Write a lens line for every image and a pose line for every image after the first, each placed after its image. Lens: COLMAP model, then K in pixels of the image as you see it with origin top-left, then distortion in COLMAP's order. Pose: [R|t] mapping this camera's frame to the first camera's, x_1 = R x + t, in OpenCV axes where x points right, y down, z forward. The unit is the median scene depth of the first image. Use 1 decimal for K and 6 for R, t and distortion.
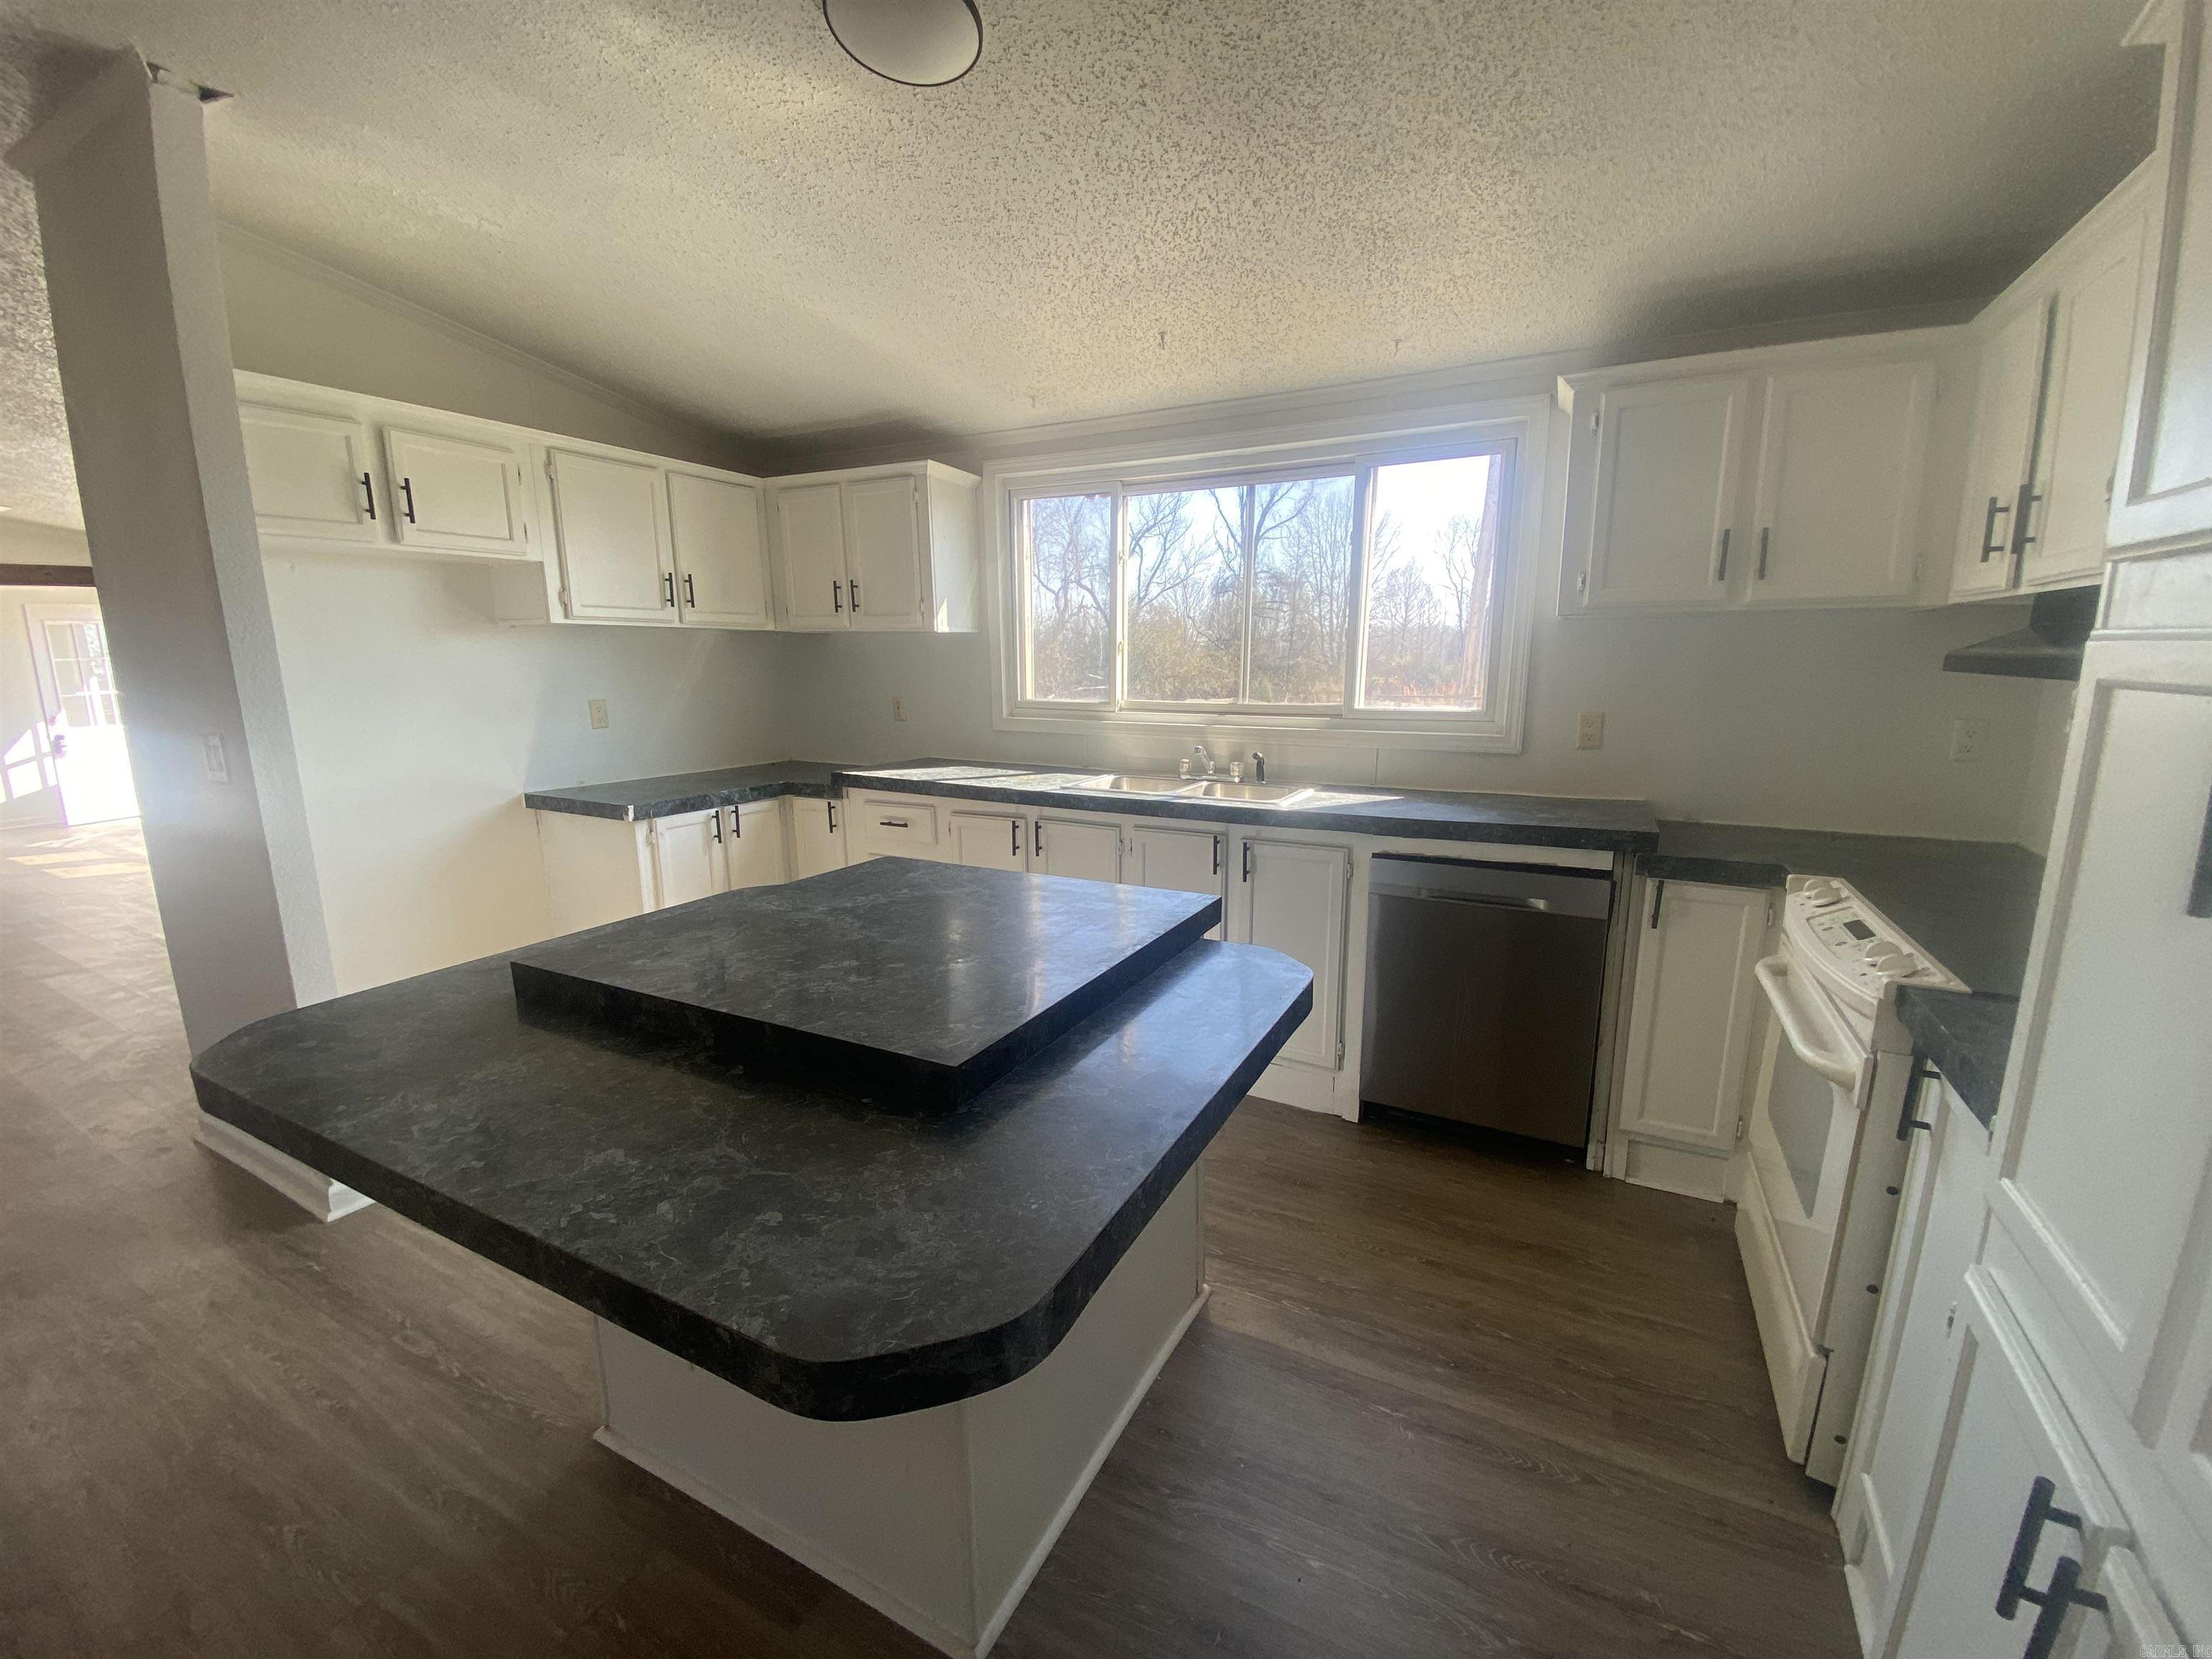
lens RADIAL K [[894.7, 0, 1106.0], [0, 894.7, 829.5], [0, 0, 1]] dist [0.028231, -0.024581]
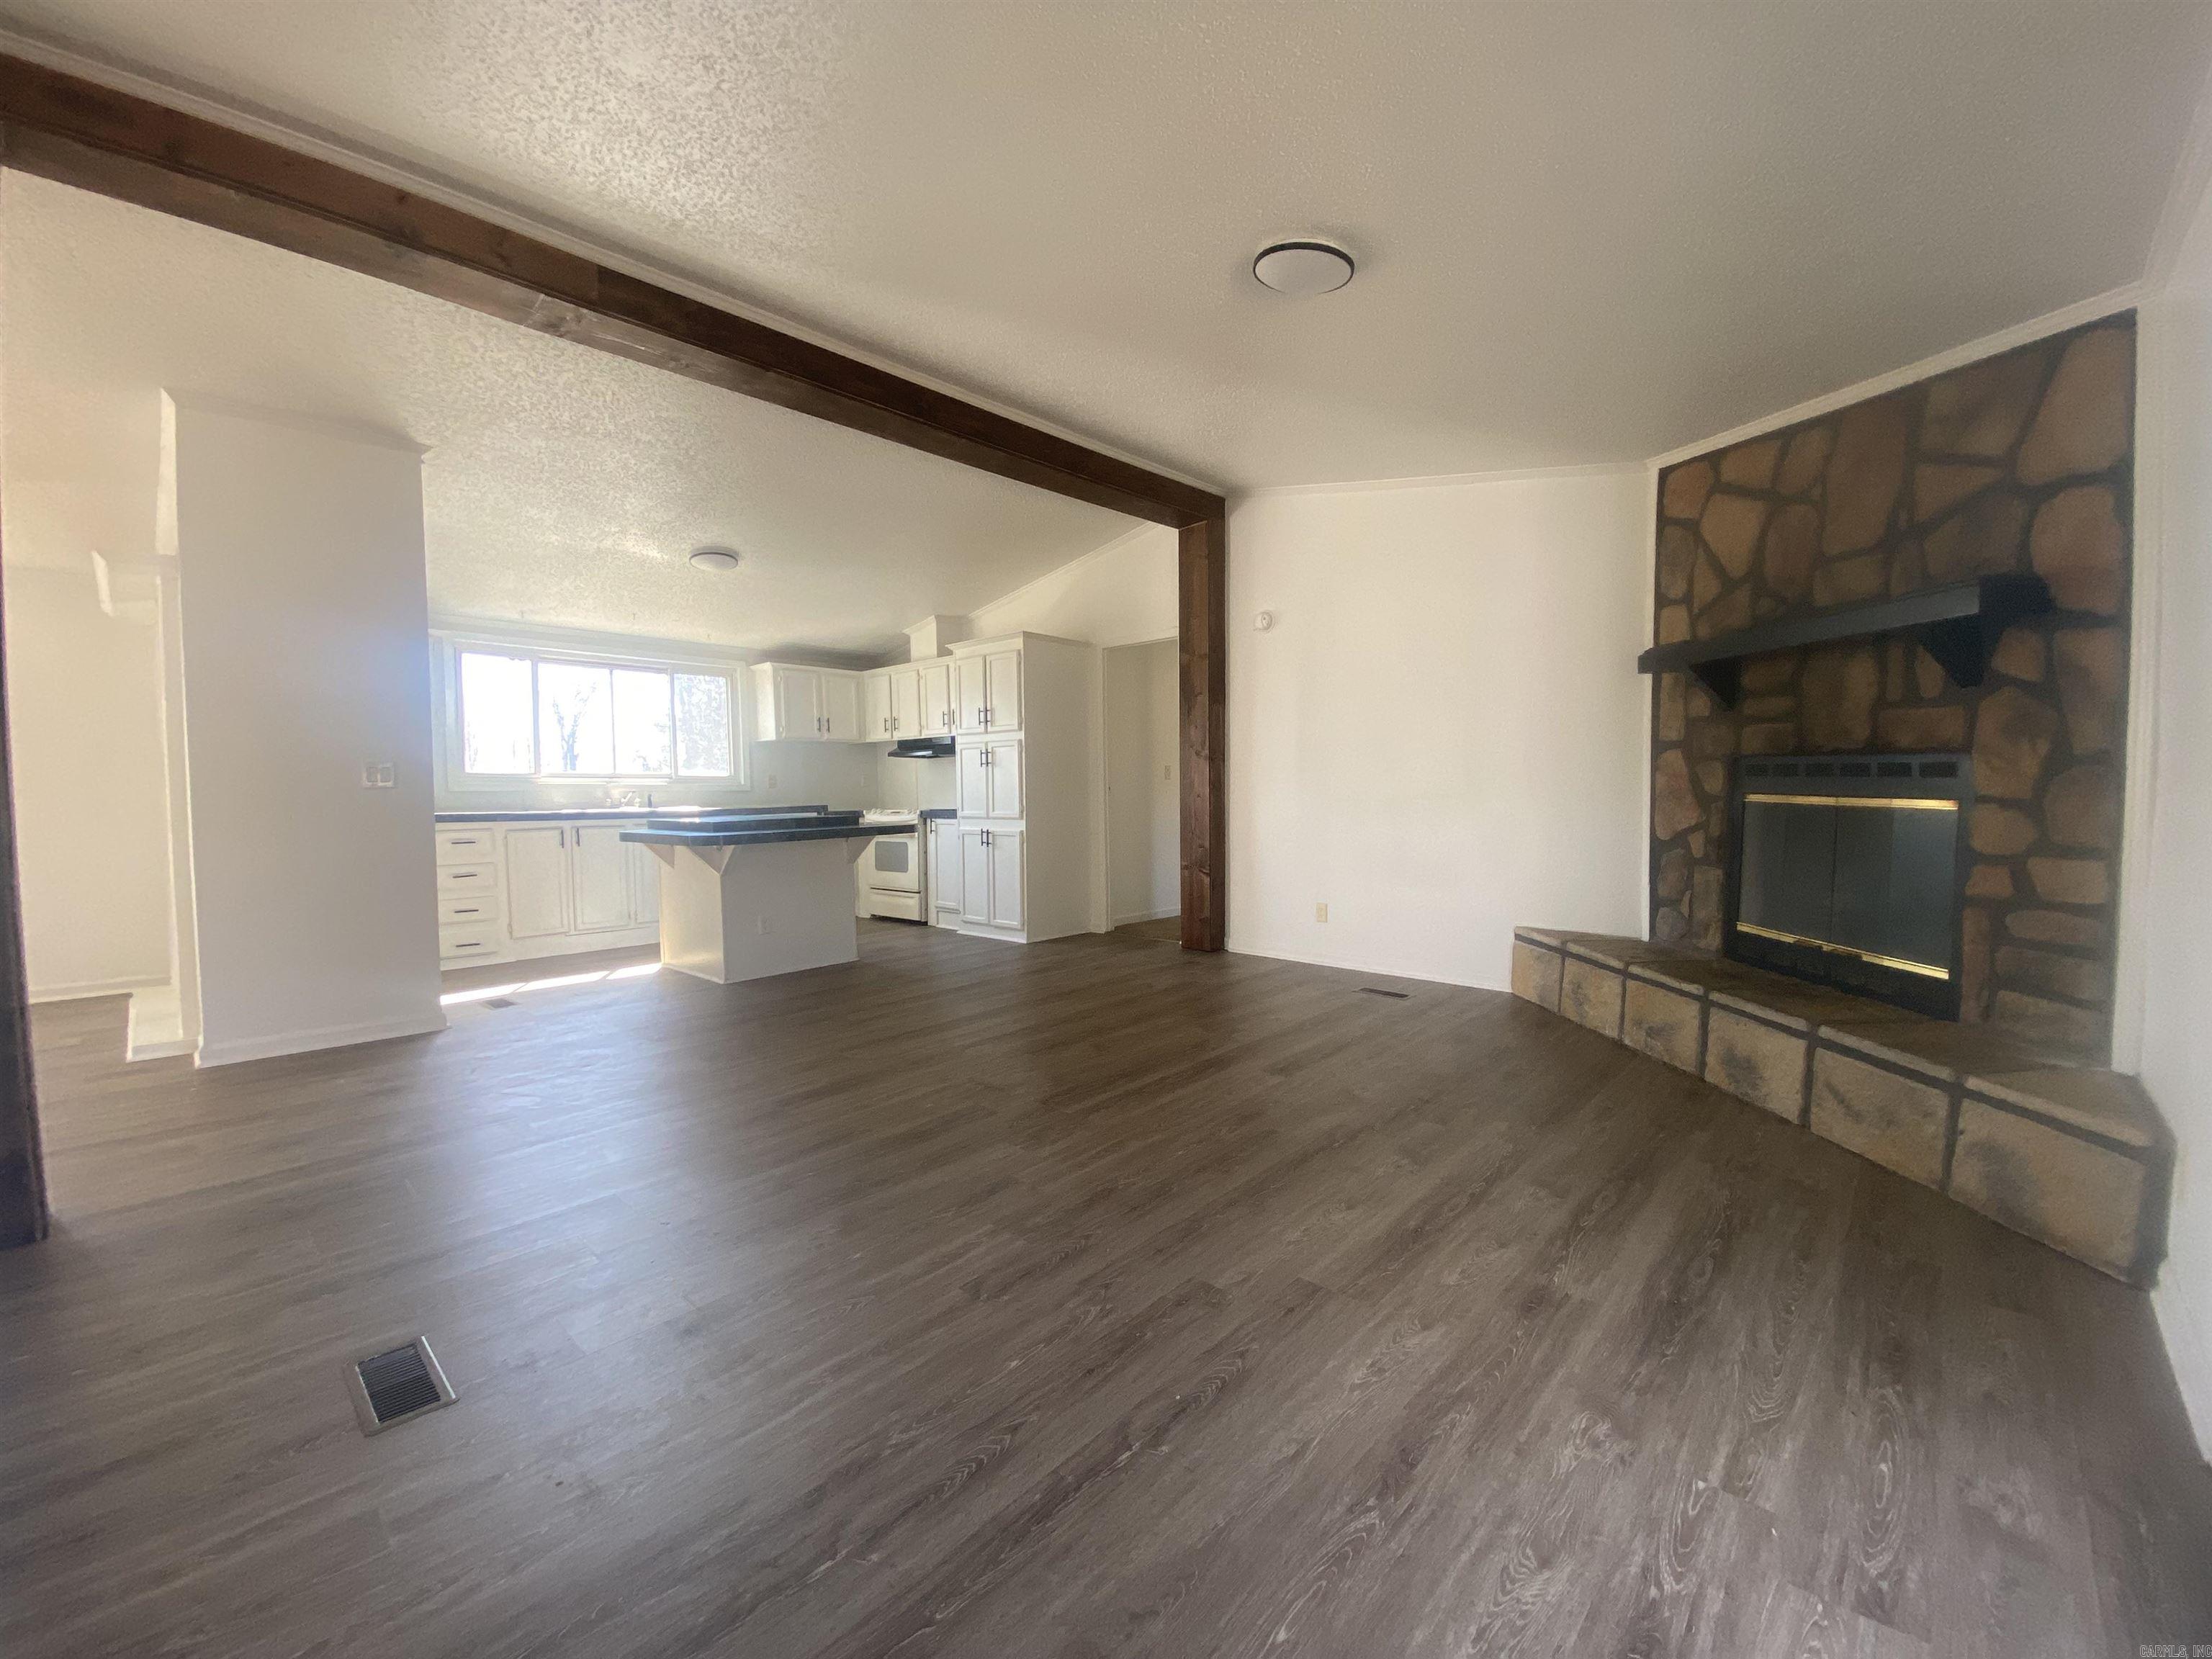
lens RADIAL K [[894.7, 0, 1106.0], [0, 894.7, 829.5], [0, 0, 1]] dist [0.028231, -0.024581]
pose [[0.260227, -0.039906, 0.964722, -2.152504], [0.192811, 0.981169, -0.011423, 0.303570], [-0.946100, 0.188982, 0.263021, -0.763251]]
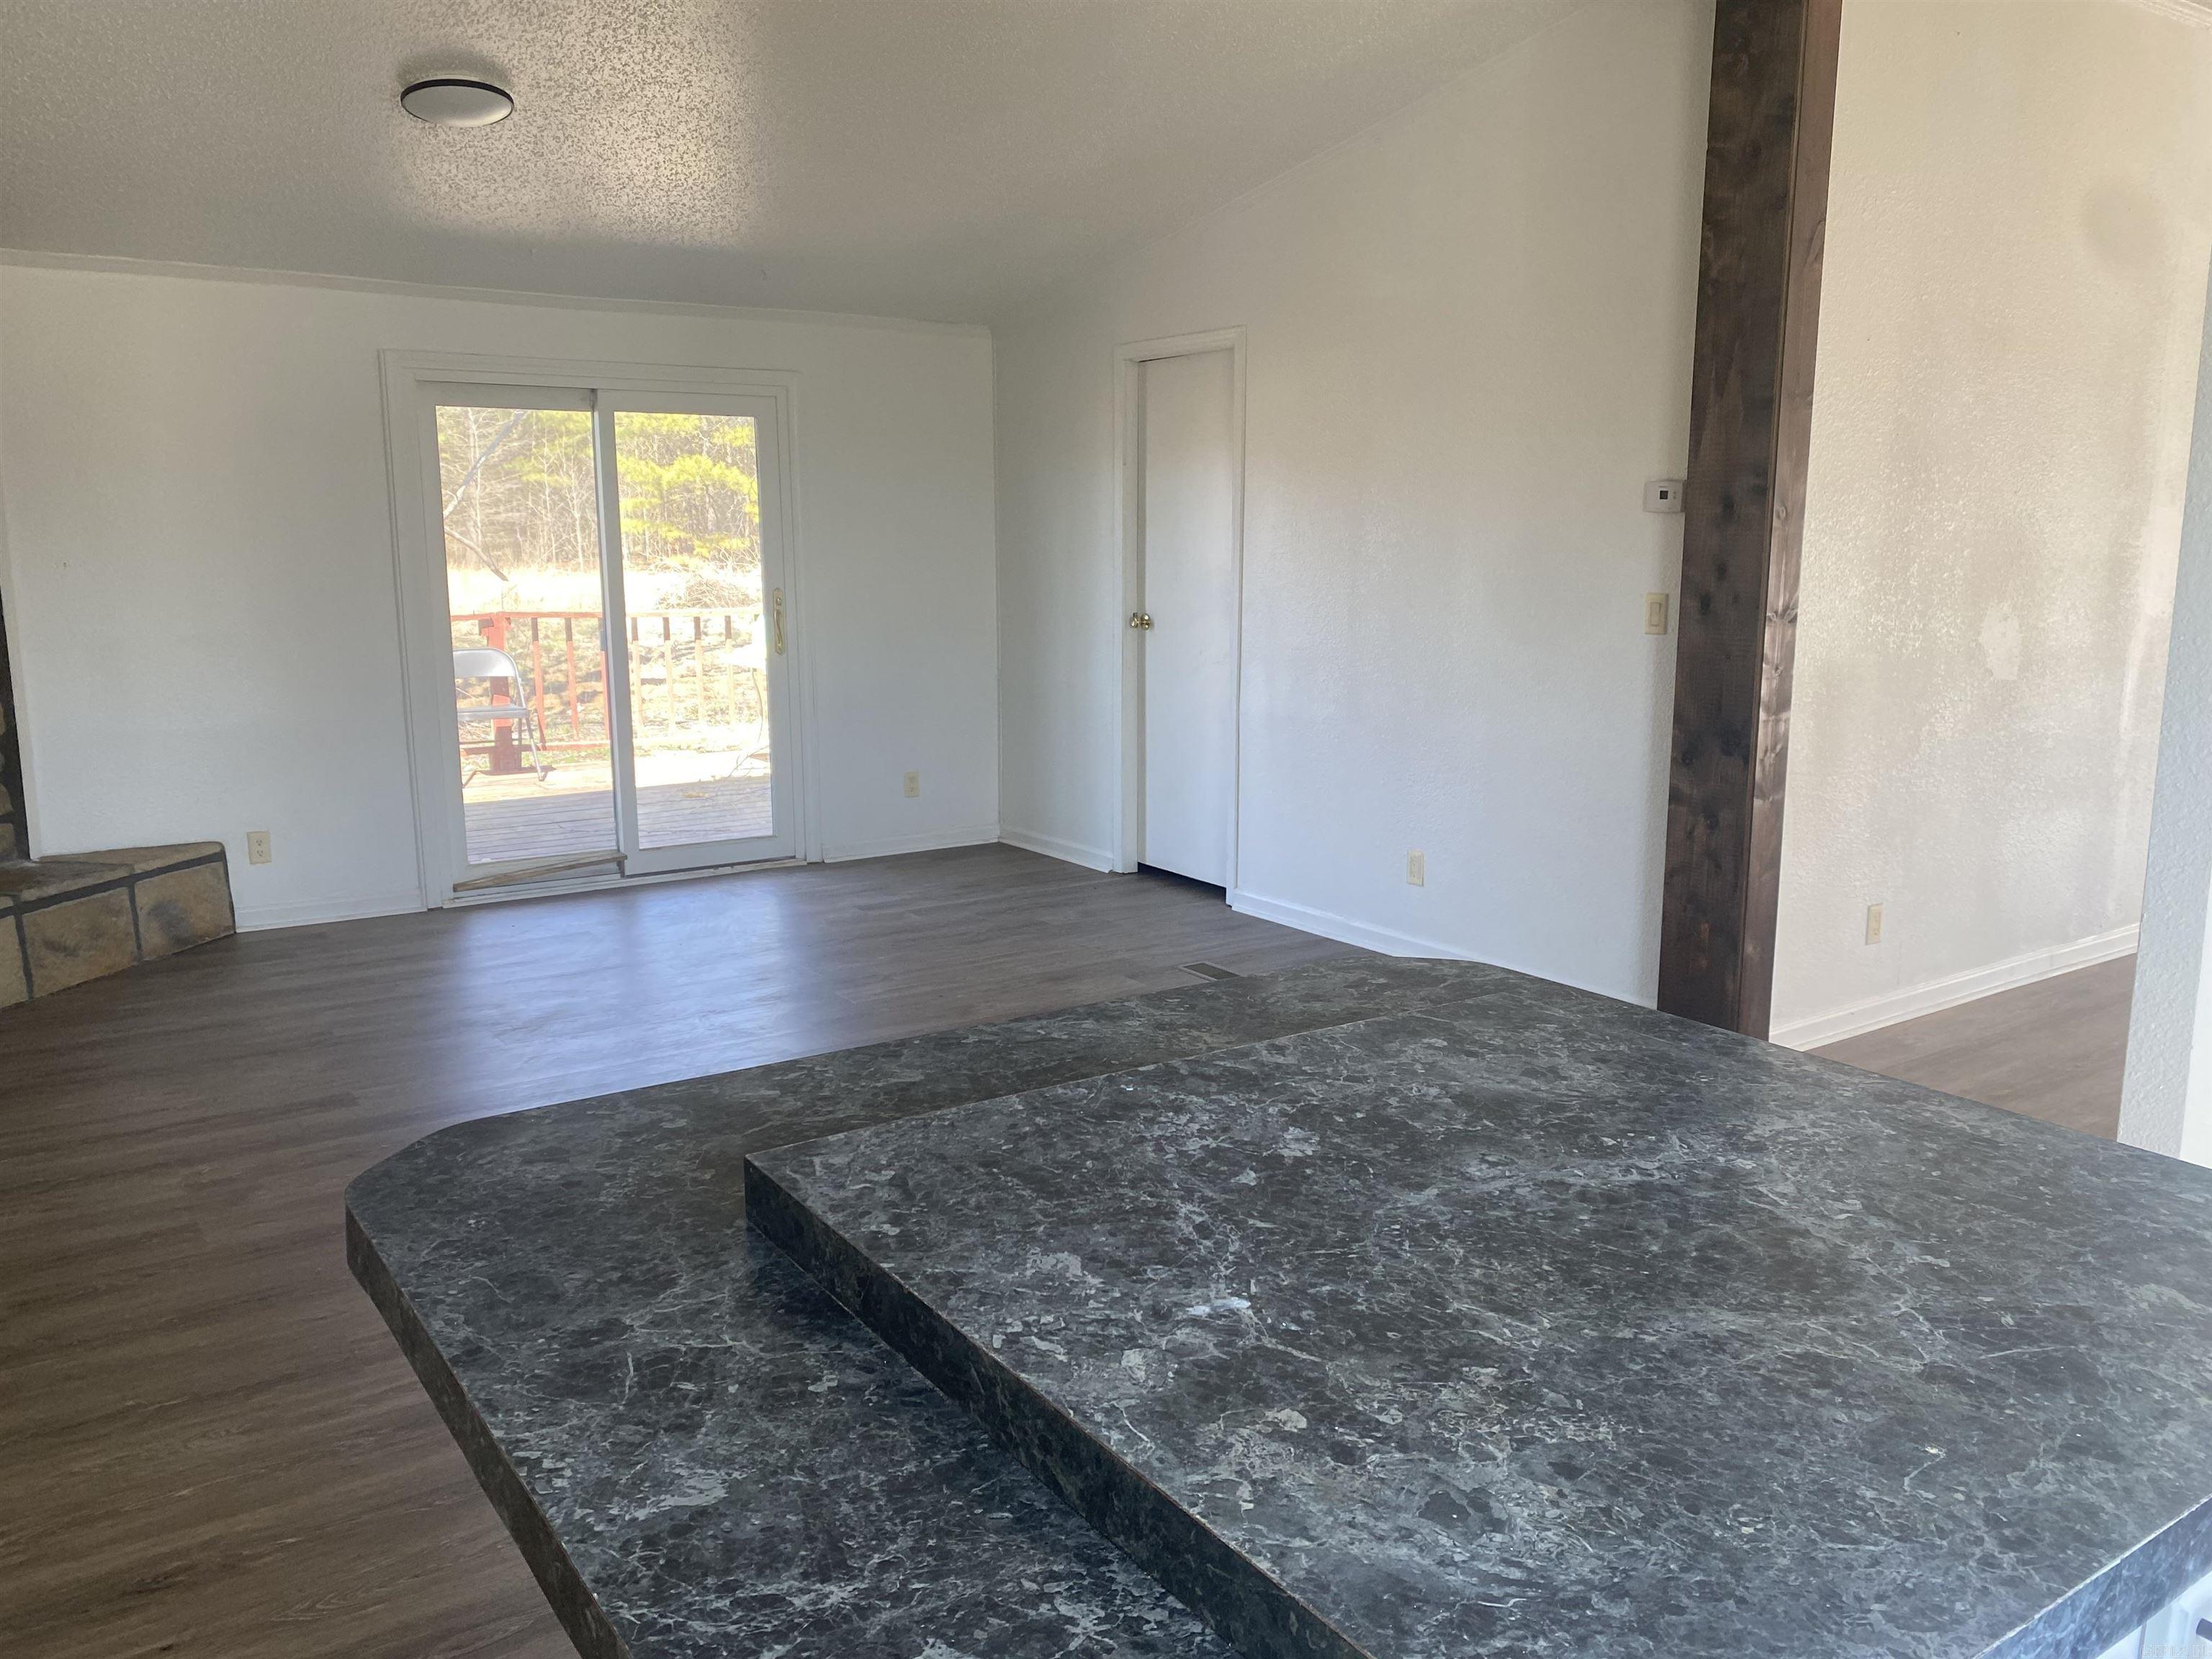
lens RADIAL K [[1693.6, 0, 1098.2], [0, 1693.6, 832.4], [0, 0, 1]] dist [0.022852, 0.004089]
pose [[-0.466840, 0.165624, -0.868694, 0.336228], [-0.166974, 0.948129, 0.270502, -0.154221], [0.868436, 0.271330, -0.414970, 0.732065]]
